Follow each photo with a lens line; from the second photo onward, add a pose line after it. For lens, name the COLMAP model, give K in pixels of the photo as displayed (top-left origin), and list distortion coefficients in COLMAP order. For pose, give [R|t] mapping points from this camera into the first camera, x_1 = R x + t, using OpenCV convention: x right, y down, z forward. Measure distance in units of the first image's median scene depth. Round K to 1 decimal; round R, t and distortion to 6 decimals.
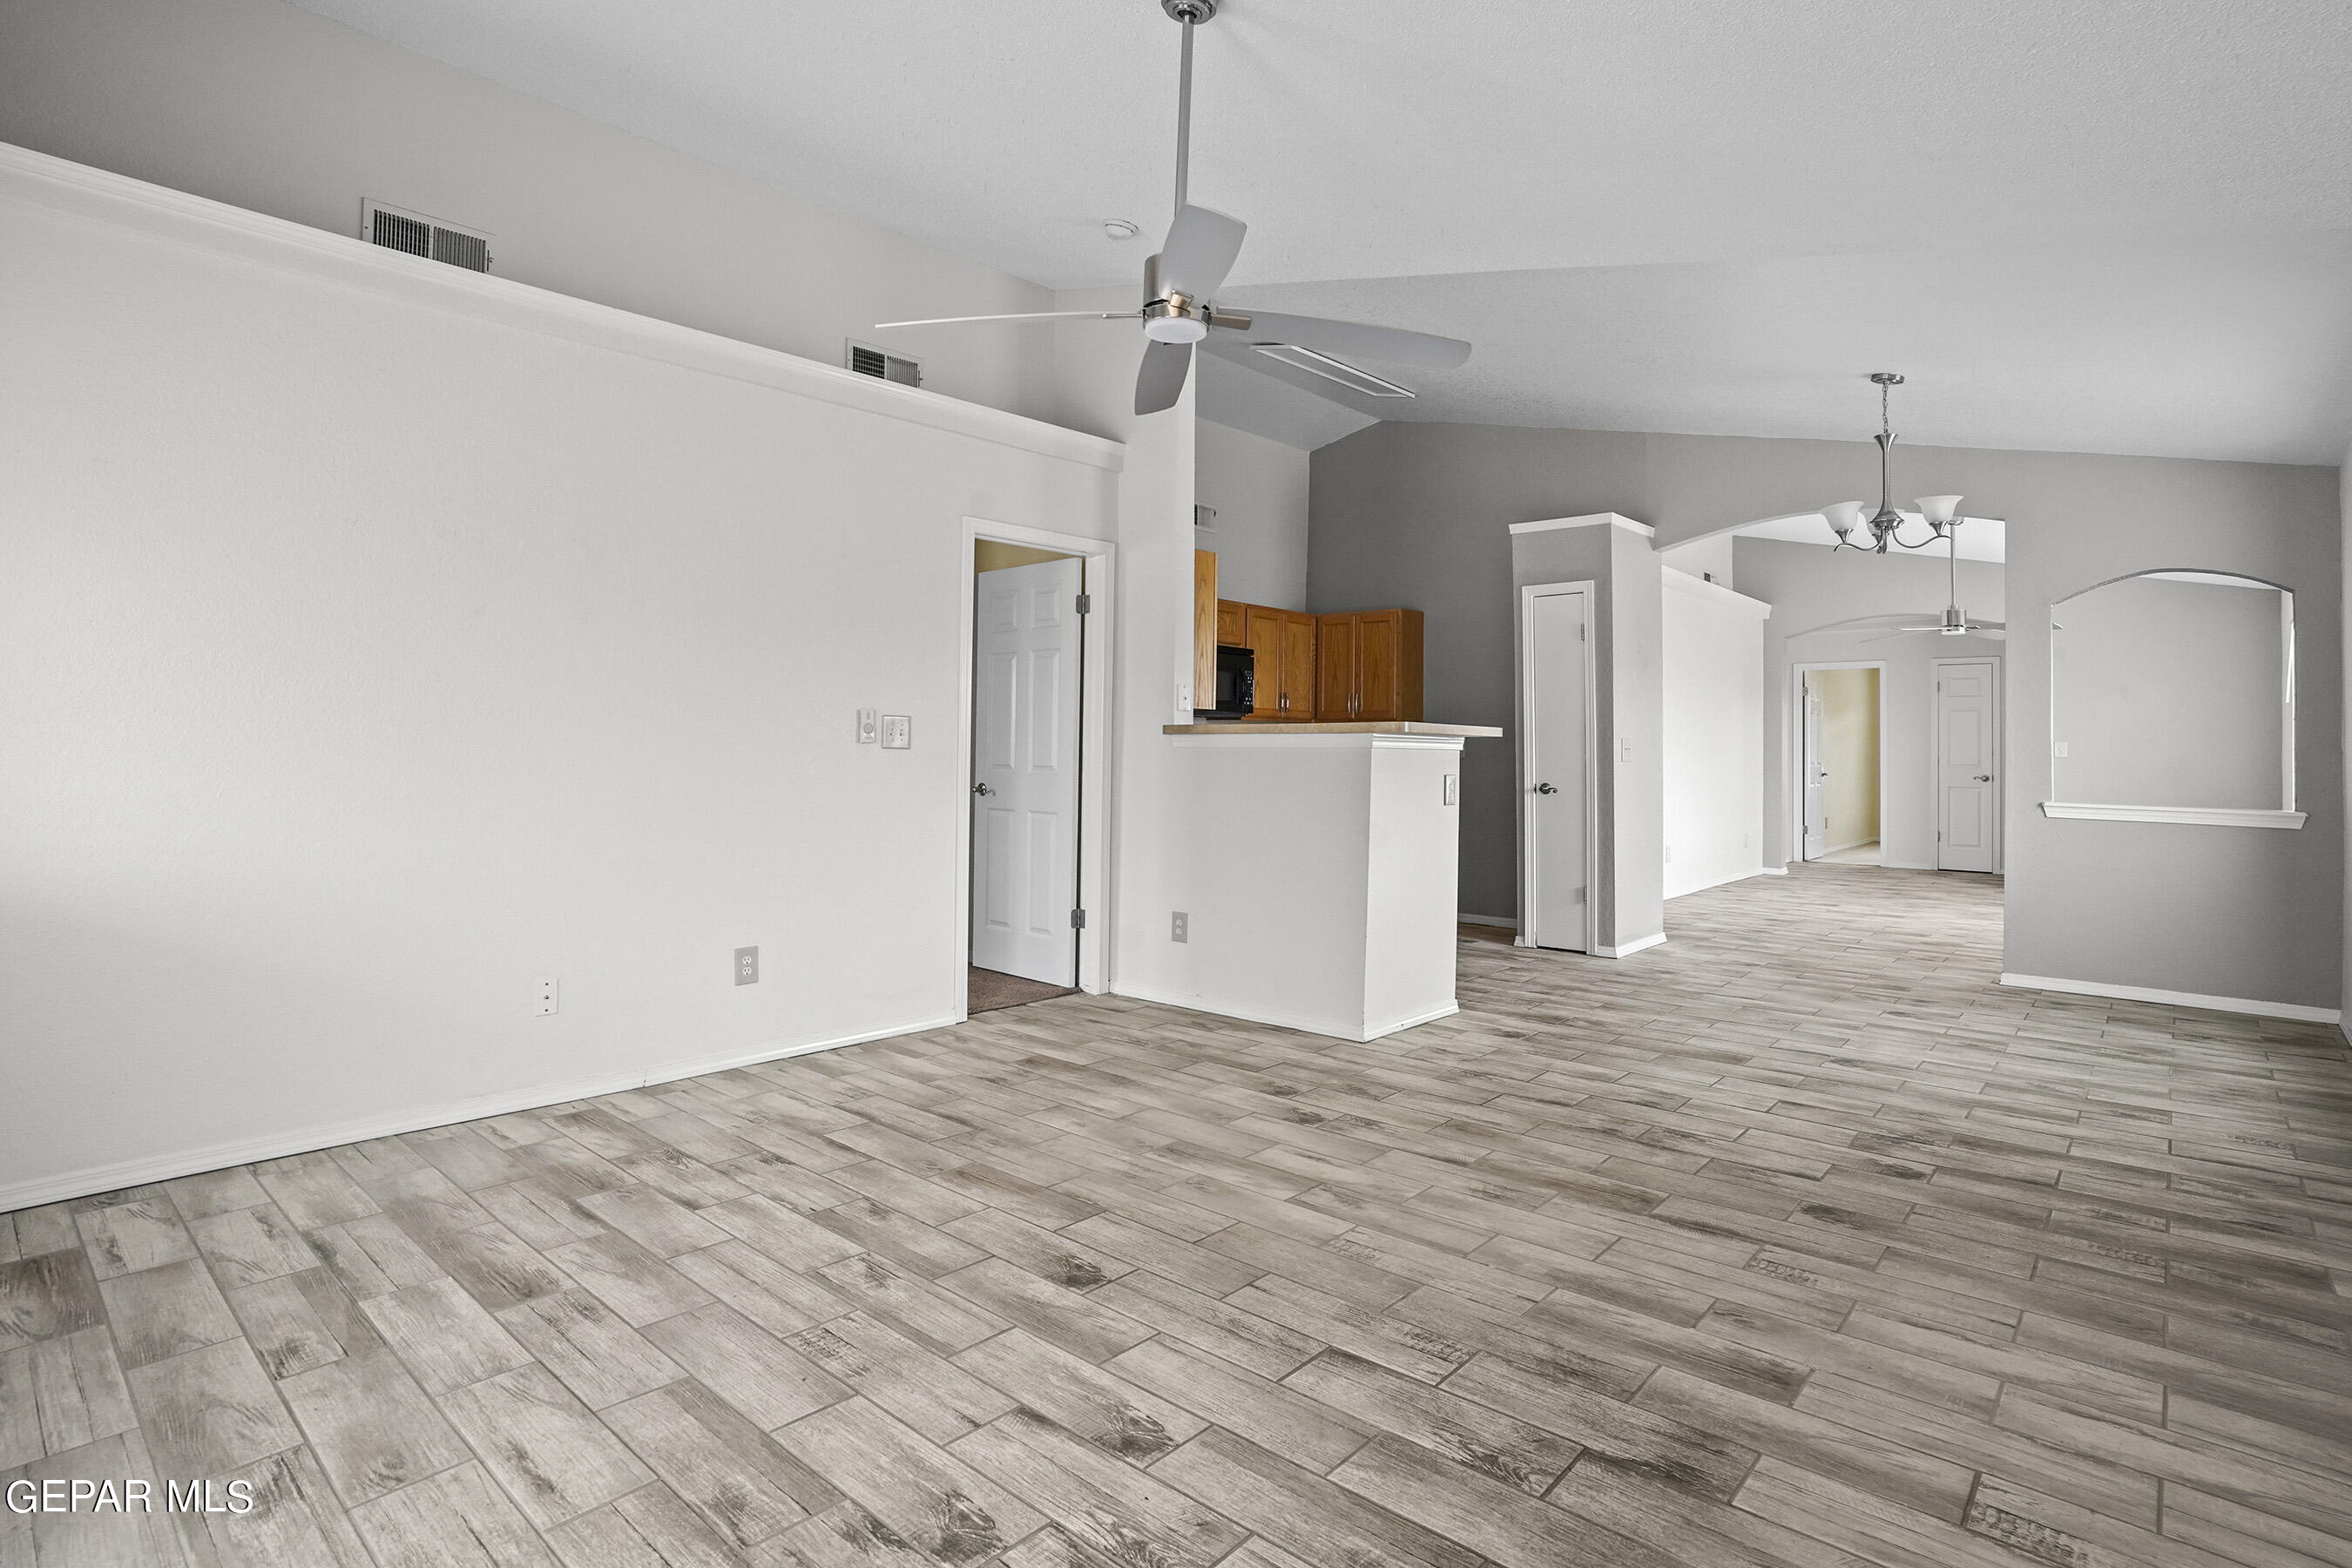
lens RADIAL K [[1186.4, 0, 1162.0], [0, 1186.4, 764.6], [0, 0, 1]] dist [-0.081139, 0.040570]
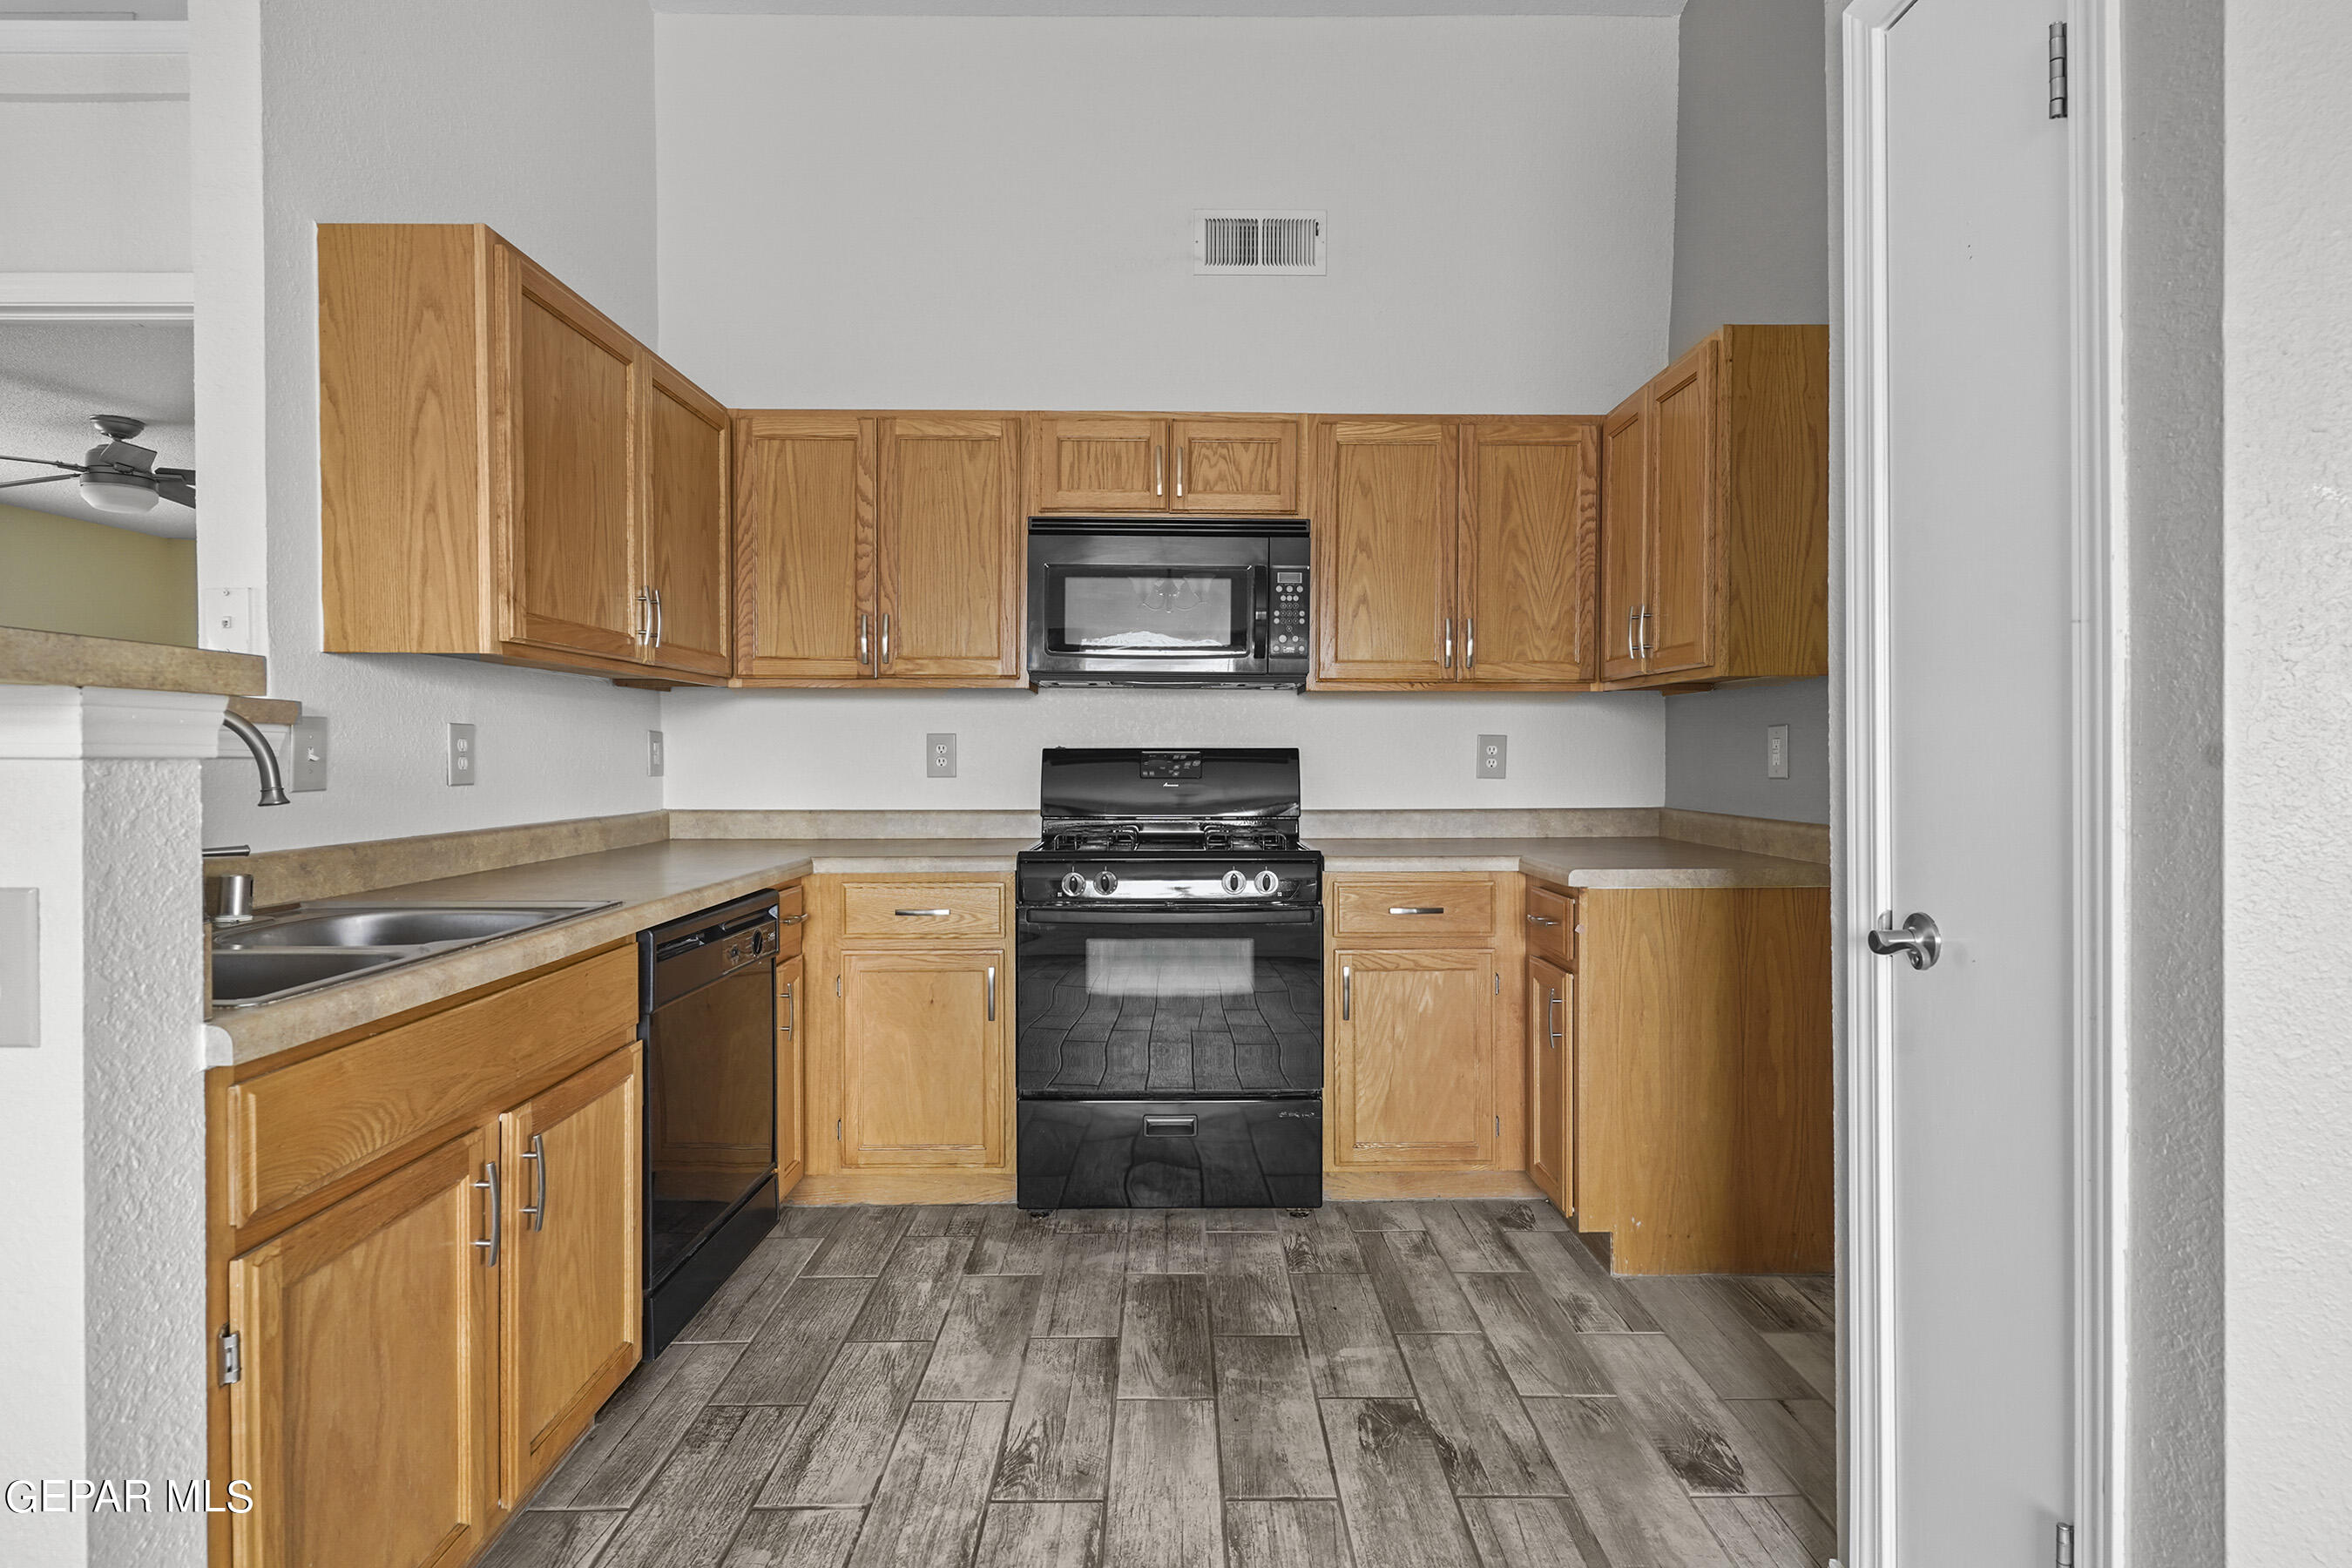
lens RADIAL K [[1173.5, 0, 1201.0], [0, 1173.5, 749.6], [0, 0, 1]] dist [0.018916, -0.011059]
pose [[0.685966, -0.012696, -0.727522, 0.810278], [-0.002709, 0.999796, -0.020001, -0.018145], [0.727628, 0.015691, 0.685792, 1.583167]]
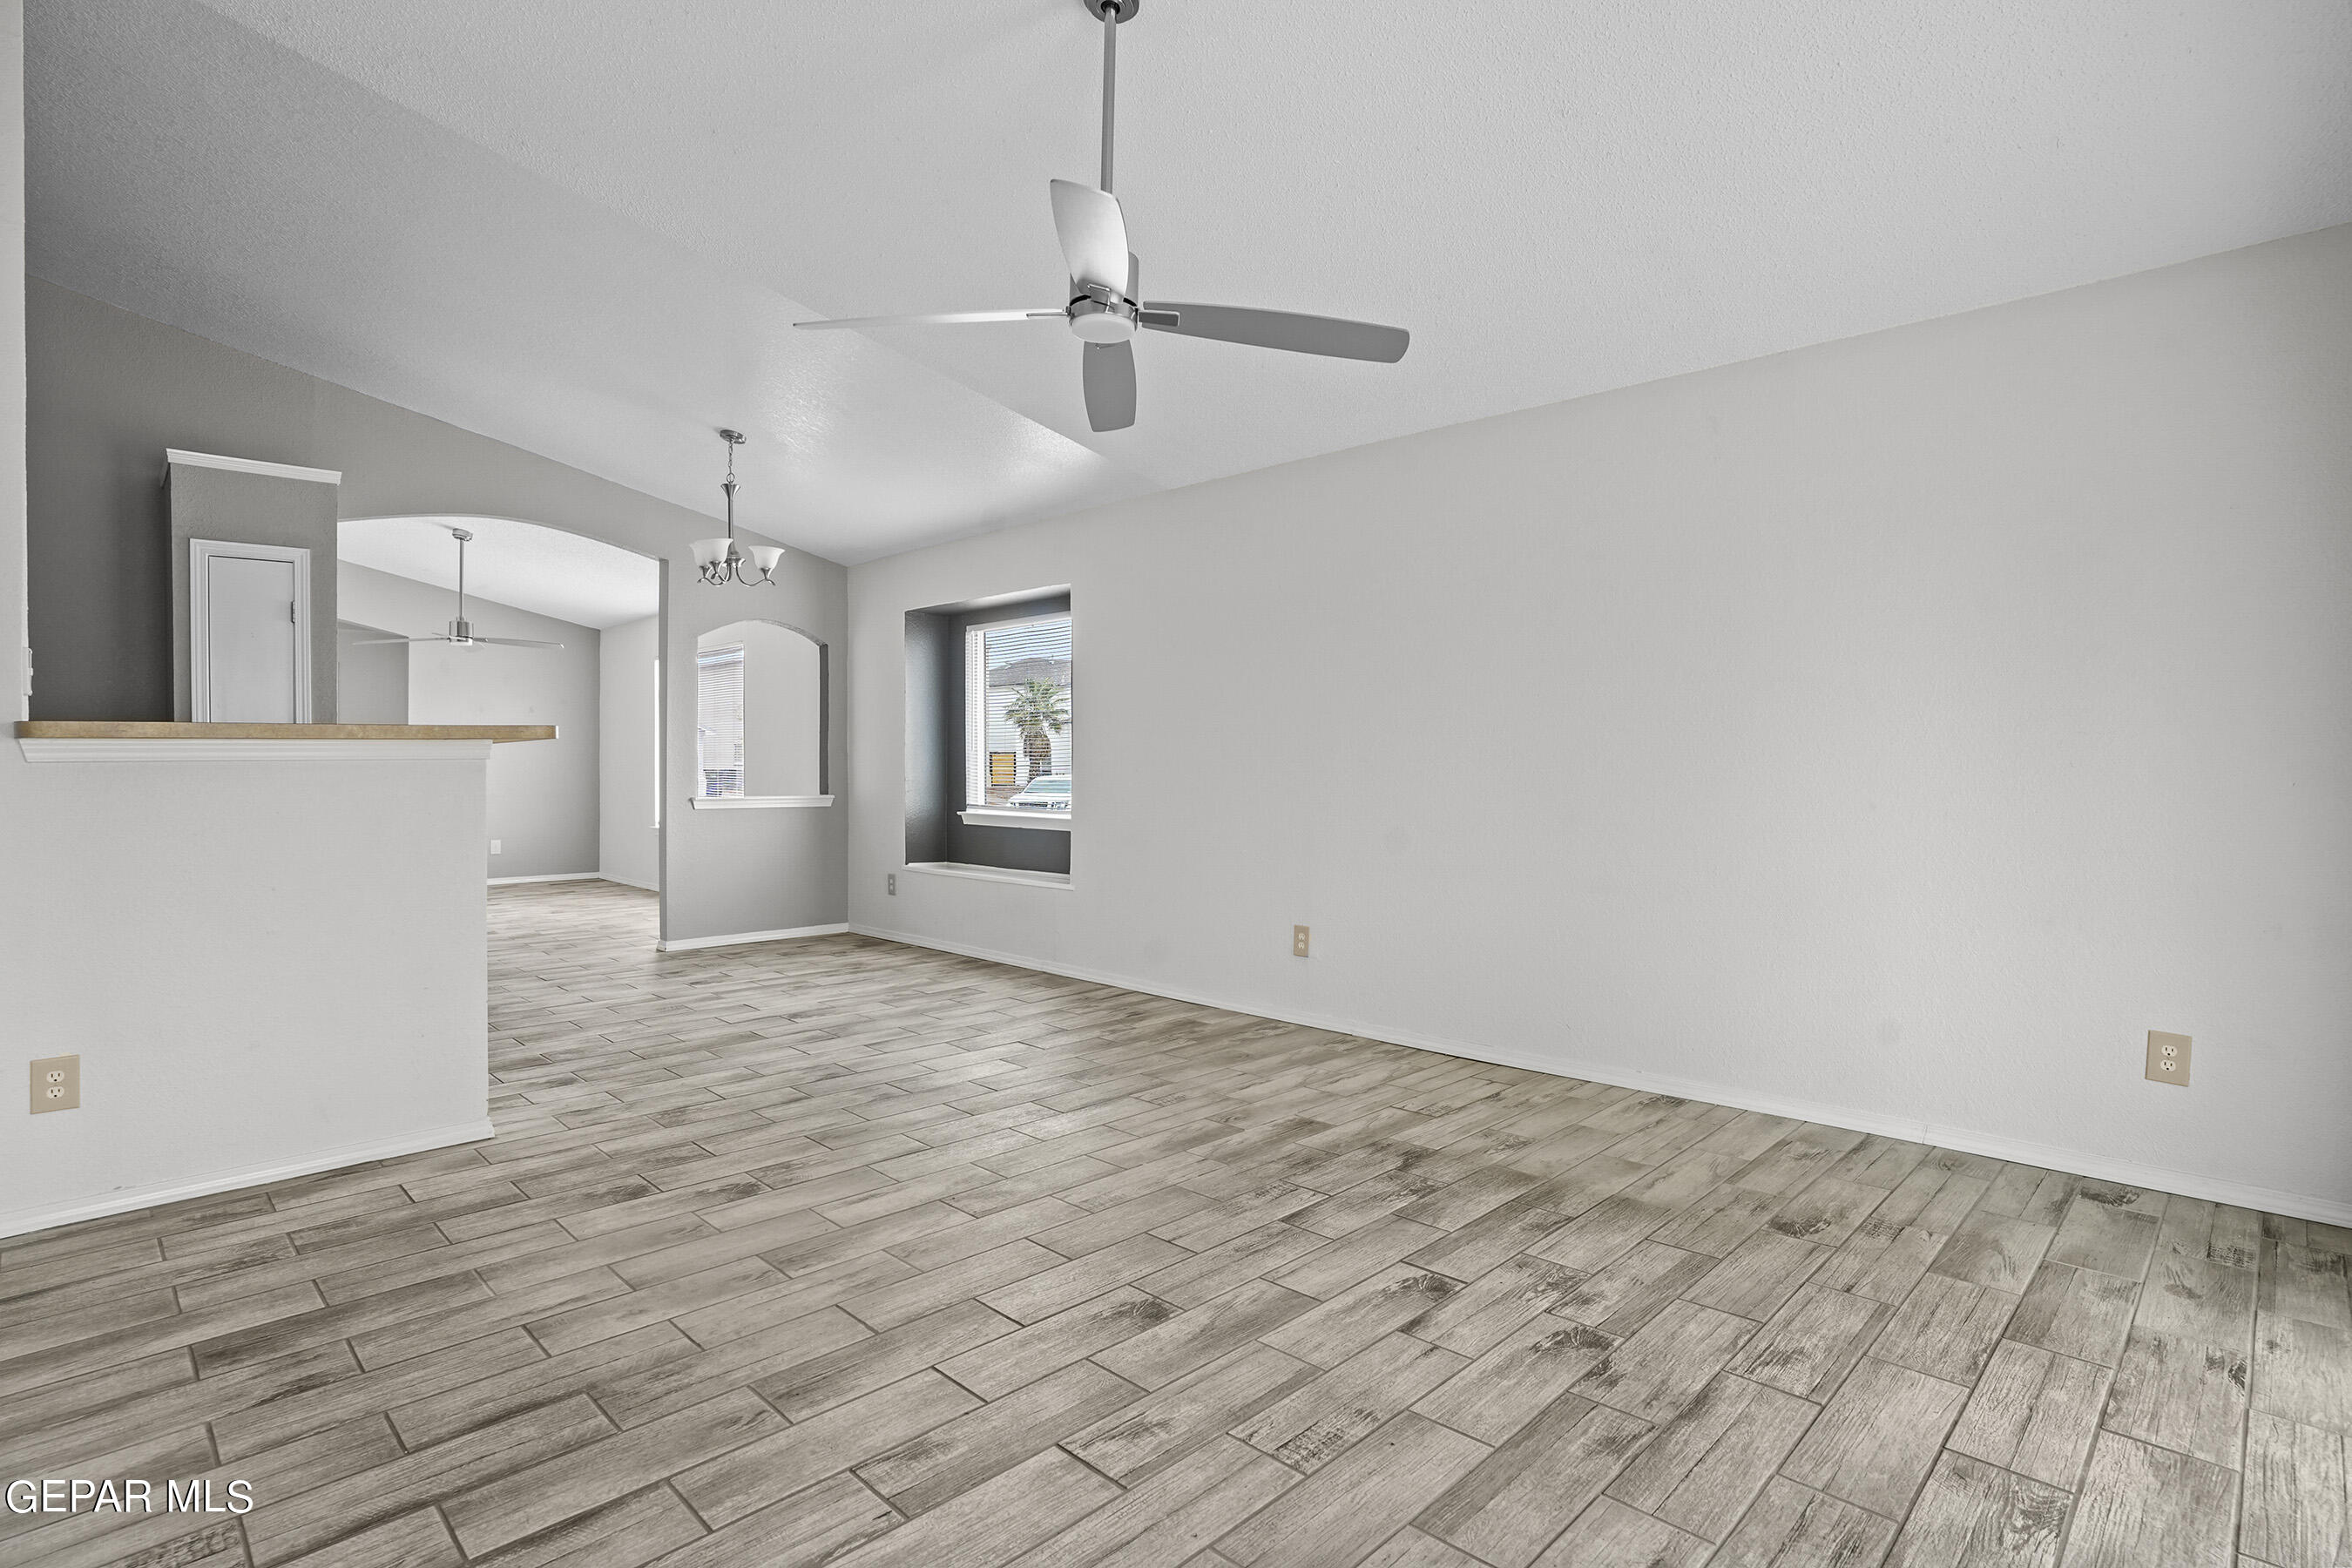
lens RADIAL K [[1166.5, 0, 1174.0], [0, 1166.5, 765.9], [0, 0, 1]] dist [-0.097658, 0.050325]
pose [[0.054259, -0.015557, 0.998406, -0.775775], [0.019114, 0.999712, 0.014538, -0.018120], [-0.998344, 0.018294, 0.054540, 0.711922]]
